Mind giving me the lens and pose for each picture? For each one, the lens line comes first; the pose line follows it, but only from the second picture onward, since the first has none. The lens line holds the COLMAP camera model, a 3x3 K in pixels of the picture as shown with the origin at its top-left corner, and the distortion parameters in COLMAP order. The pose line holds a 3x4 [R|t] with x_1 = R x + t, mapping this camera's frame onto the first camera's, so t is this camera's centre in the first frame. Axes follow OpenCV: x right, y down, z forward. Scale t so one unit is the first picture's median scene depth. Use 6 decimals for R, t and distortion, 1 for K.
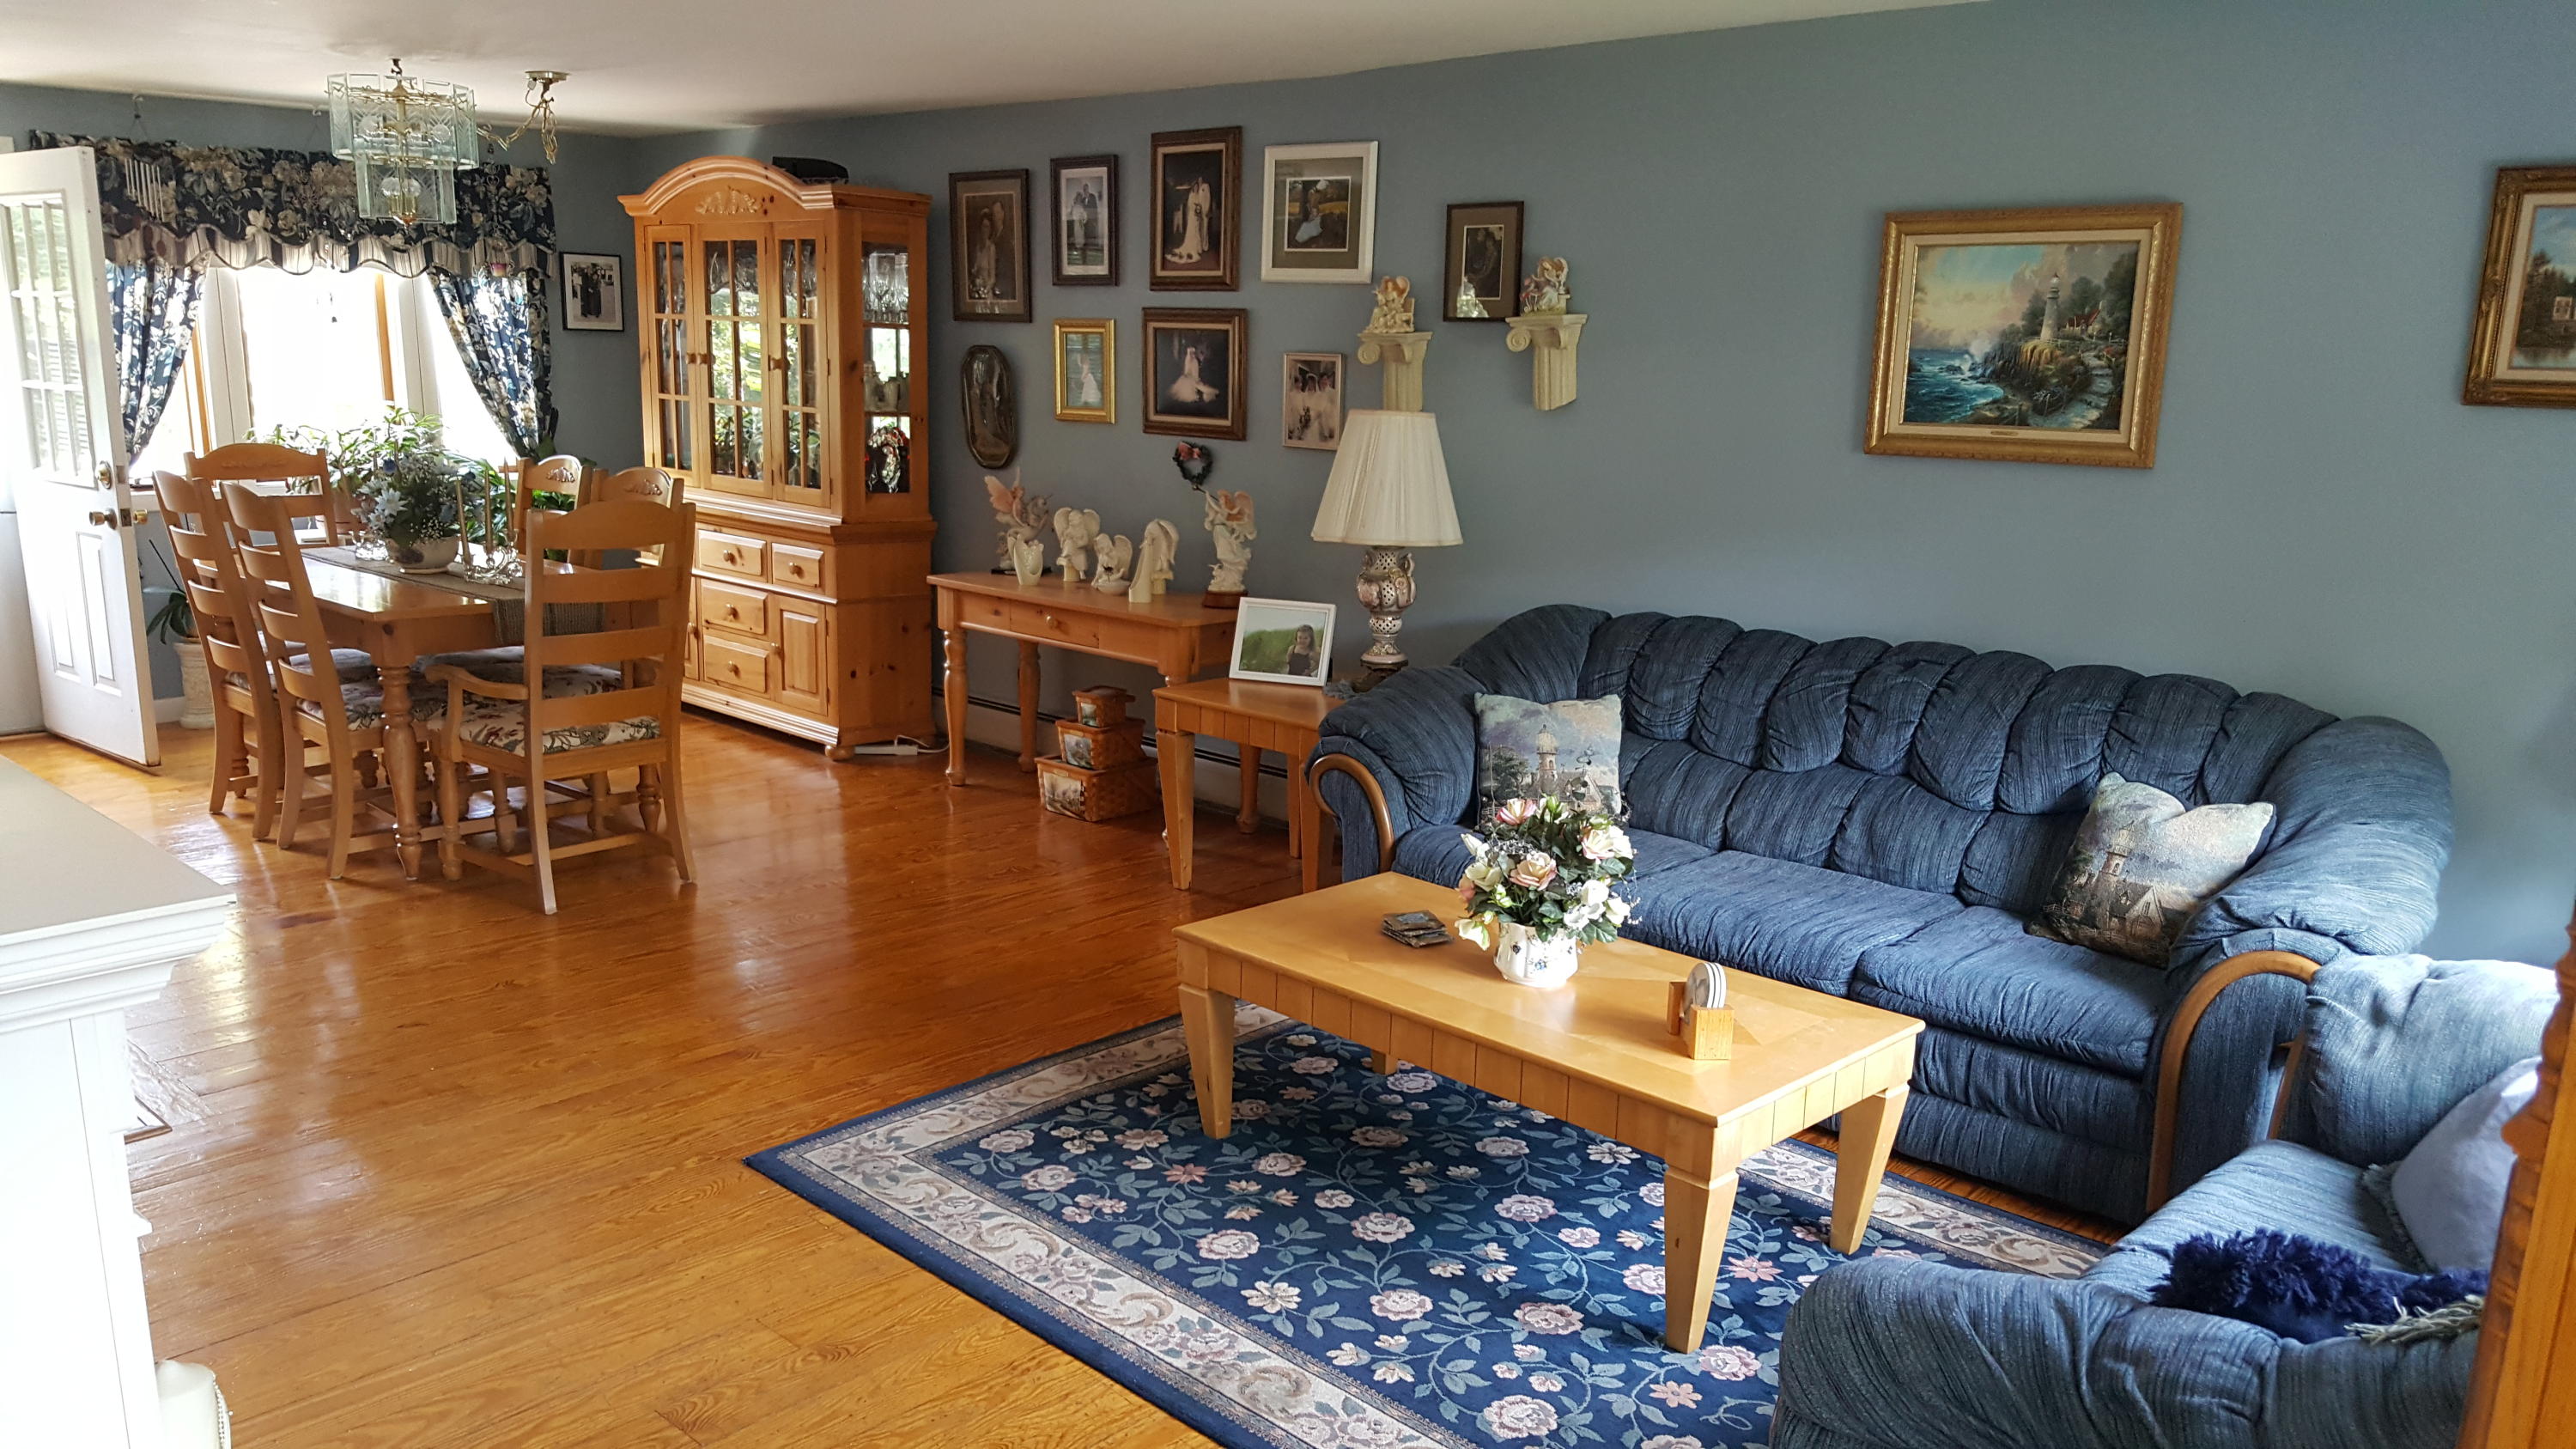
lens RADIAL K [[1928.2, 0, 1247.5], [0, 1928.2, 738.5], [0, 0, 1]] dist [0.006207, 0.002131]
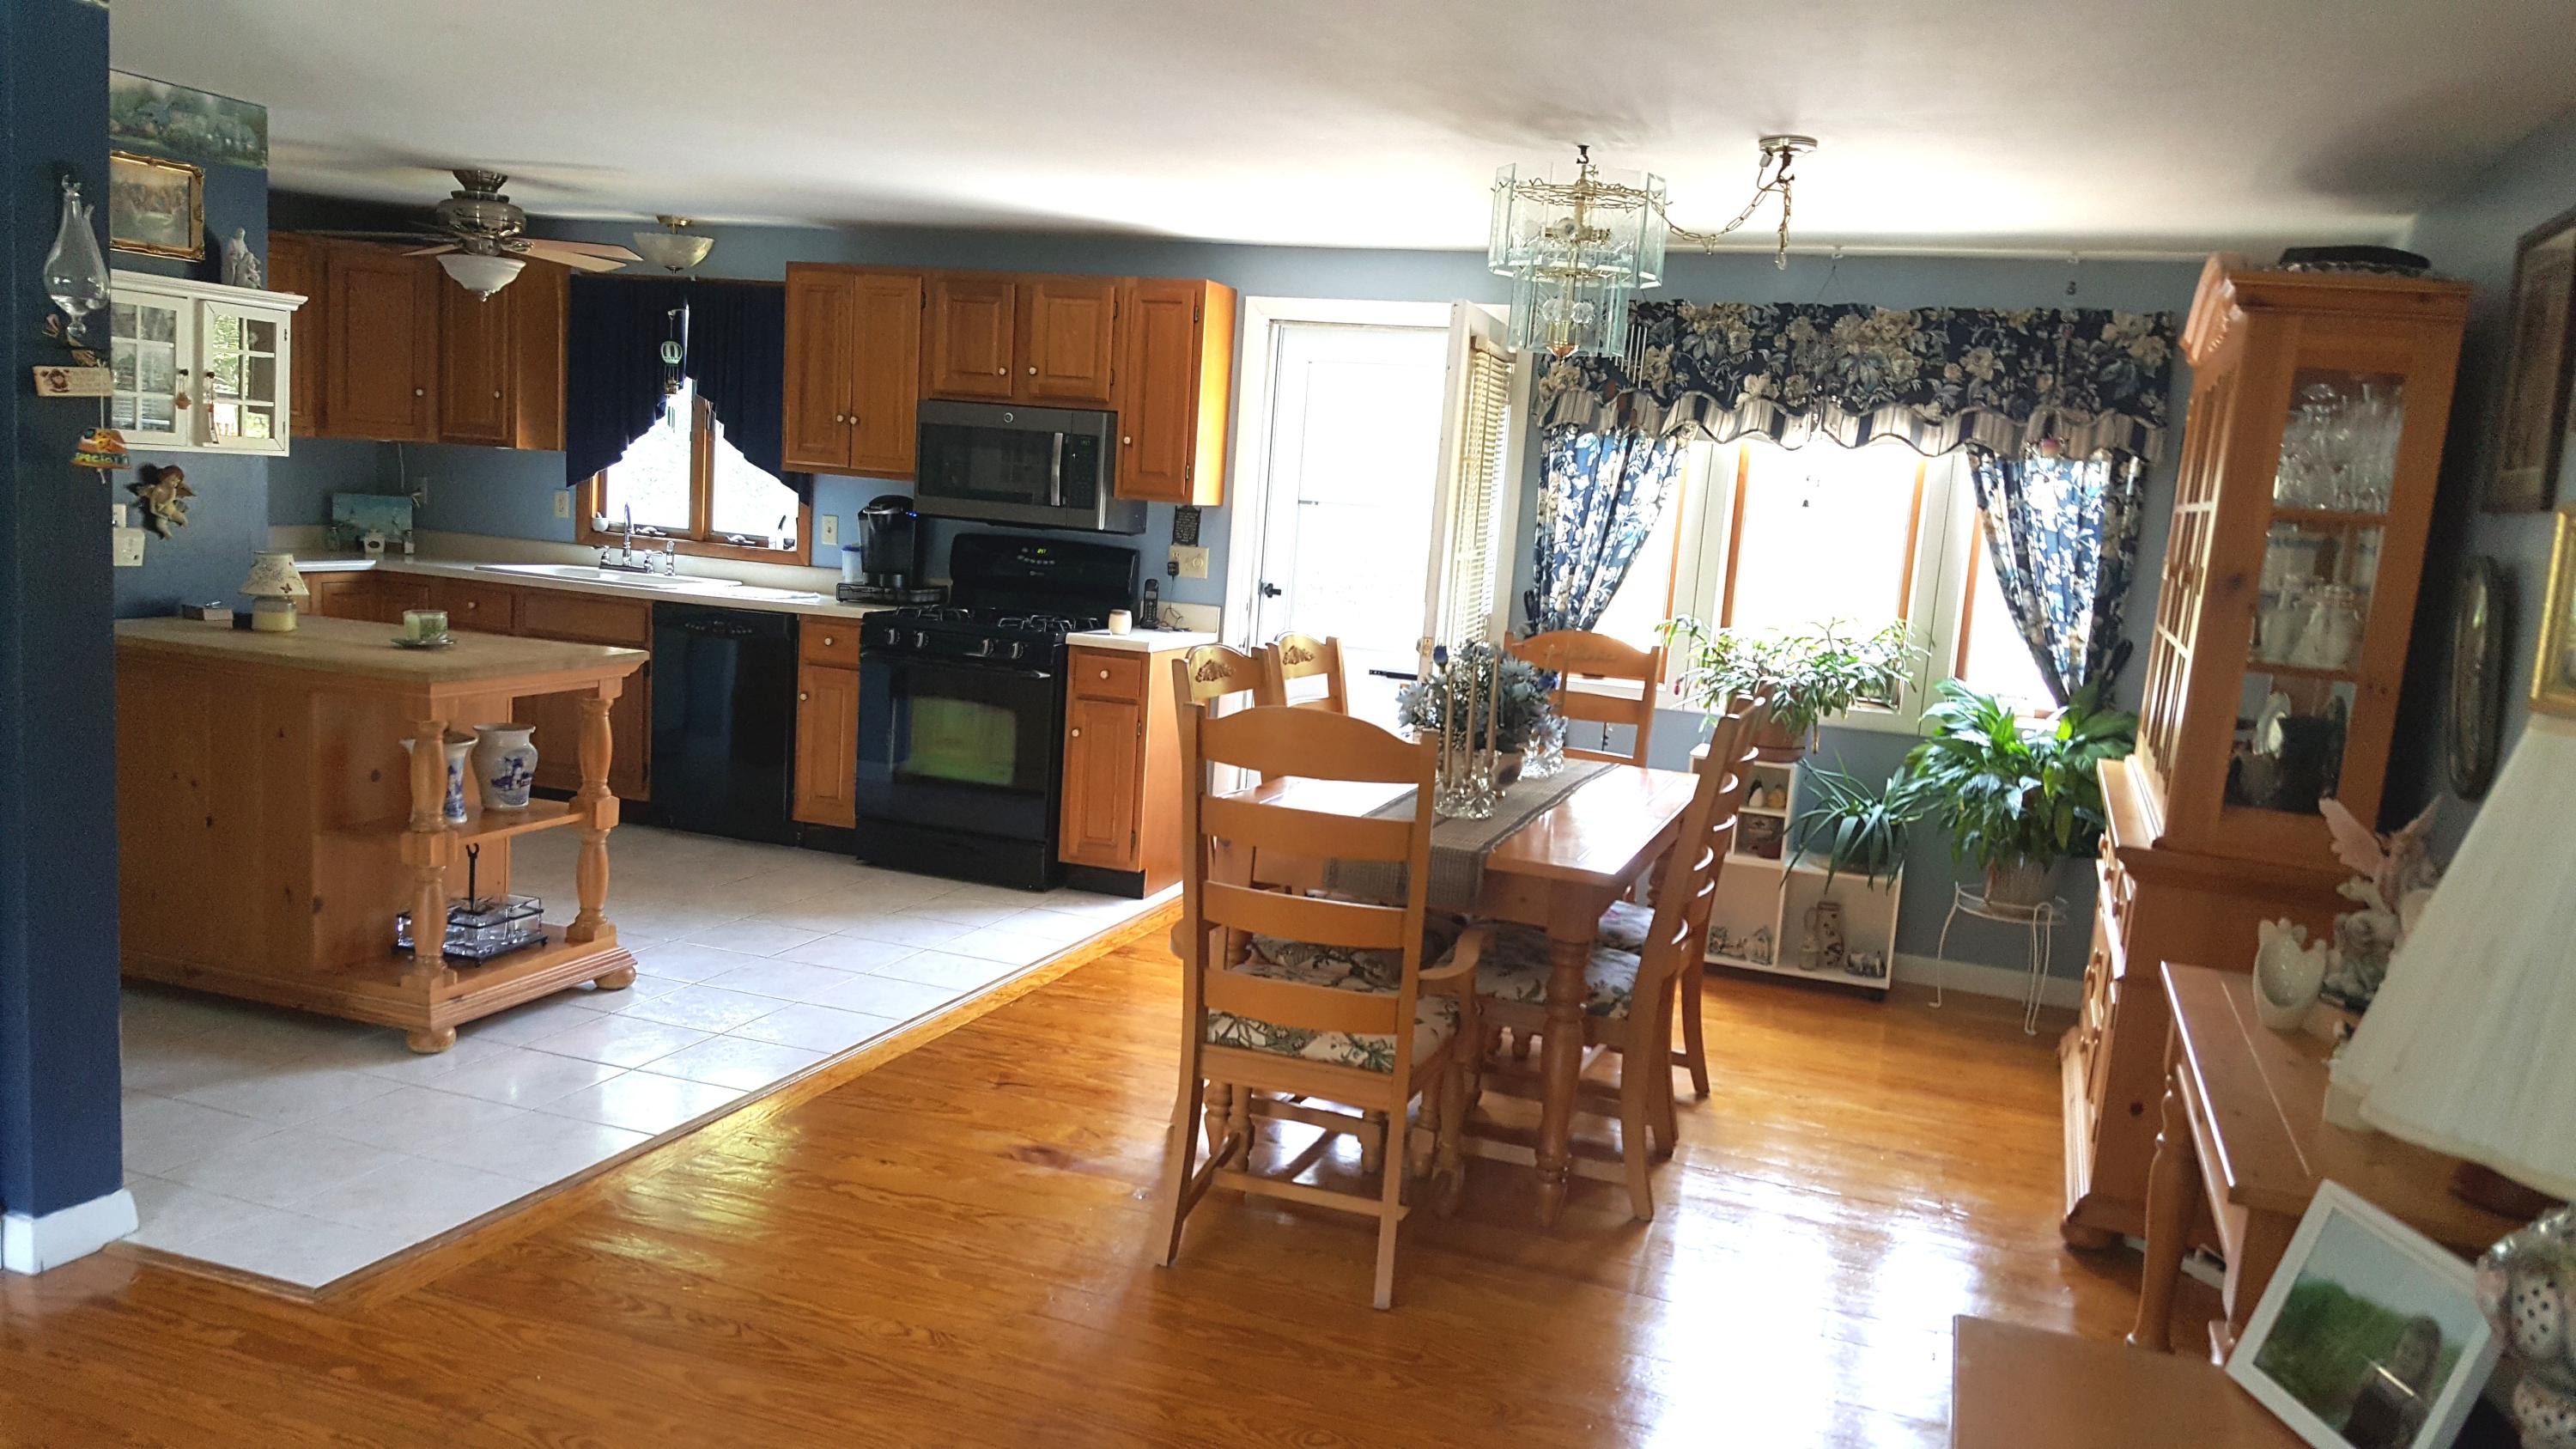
lens RADIAL K [[1928.2, 0, 1247.5], [0, 1928.2, 738.5], [0, 0, 1]] dist [0.006207, 0.002131]
pose [[0.397839, 0.127384, -0.908569, 0.195546], [-0.247353, 0.968536, 0.027482, -0.088109], [0.883482, 0.213804, 0.416830, 0.493194]]
